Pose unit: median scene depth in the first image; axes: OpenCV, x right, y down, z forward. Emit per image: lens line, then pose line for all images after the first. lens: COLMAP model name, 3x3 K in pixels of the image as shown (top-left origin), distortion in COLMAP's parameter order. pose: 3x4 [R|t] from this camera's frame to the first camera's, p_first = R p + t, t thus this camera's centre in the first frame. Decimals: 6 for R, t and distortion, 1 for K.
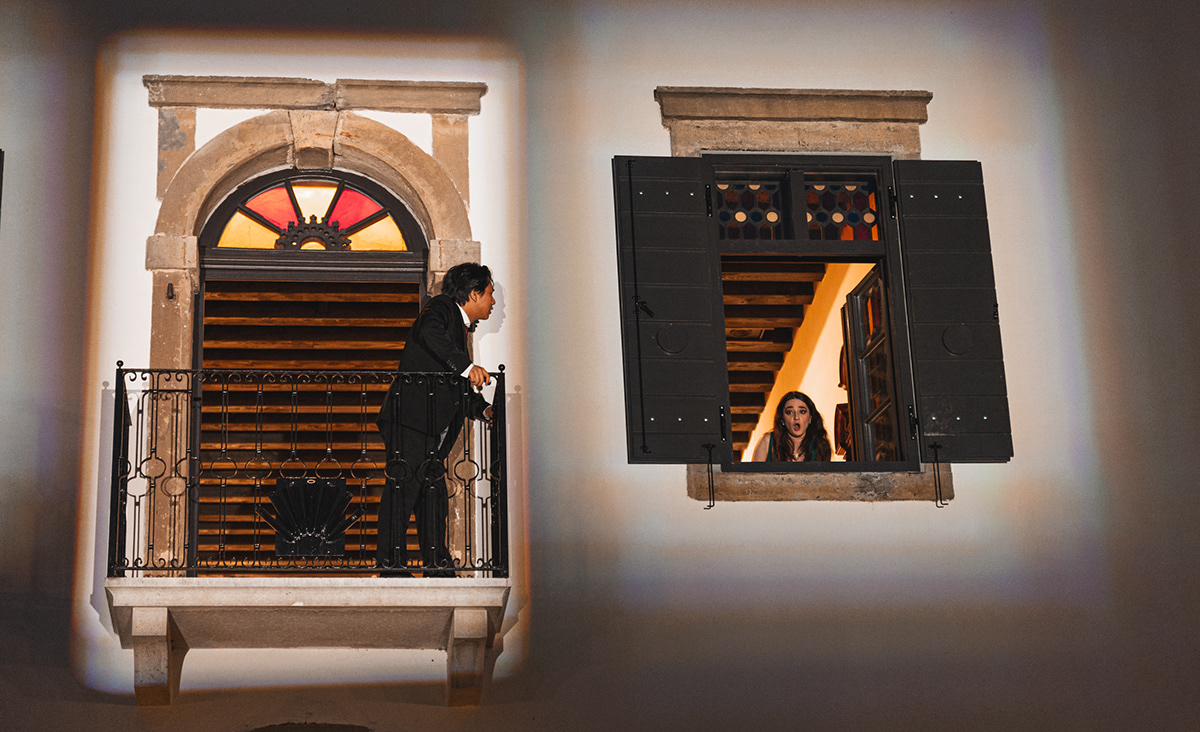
lens RADIAL K [[2552.2, 0, 622.7], [0, 2552.2, 373.0], [0, 0, 1]] dist [0.034465, 0.000000]
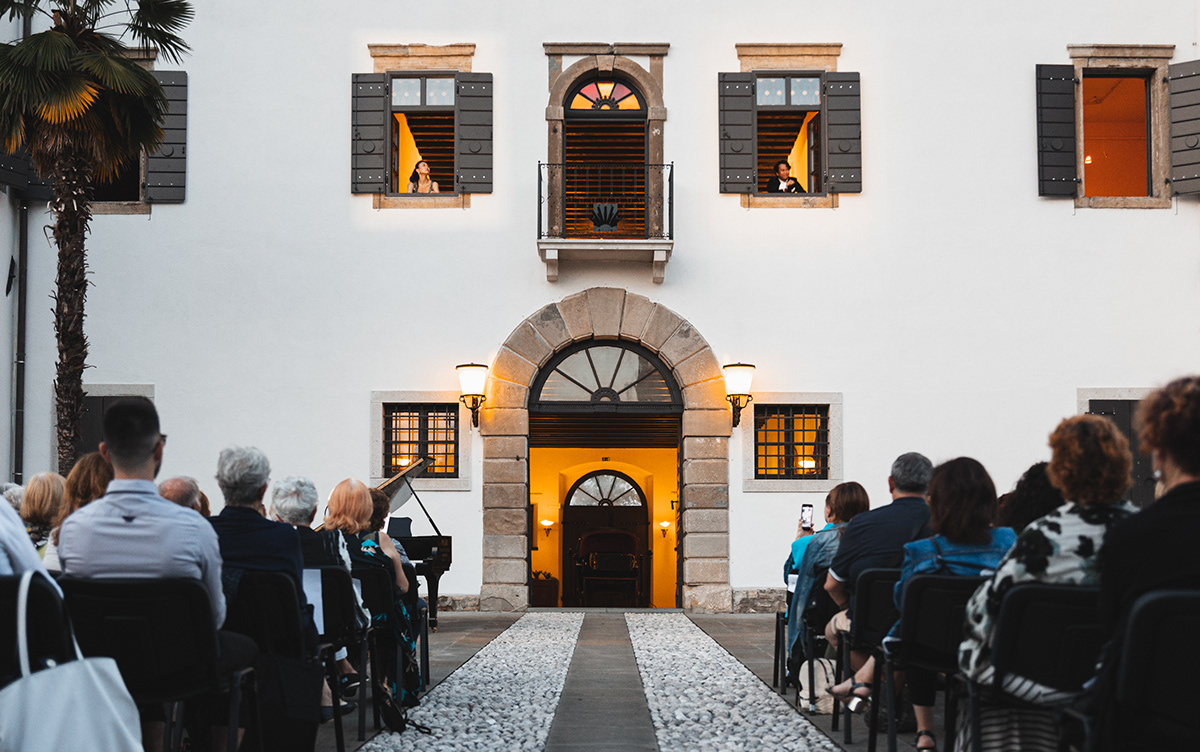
lens RADIAL K [[1496.0, 0, 600.9], [0, 1496.0, 500.8], [0, 0, 1]] dist [-0.005254, 0.000000]
pose [[0.992662, 0.034814, -0.115804, 0.071409], [0.003508, 0.948968, 0.315353, -0.153787], [0.120873, -0.313445, 0.941882, -0.619462]]
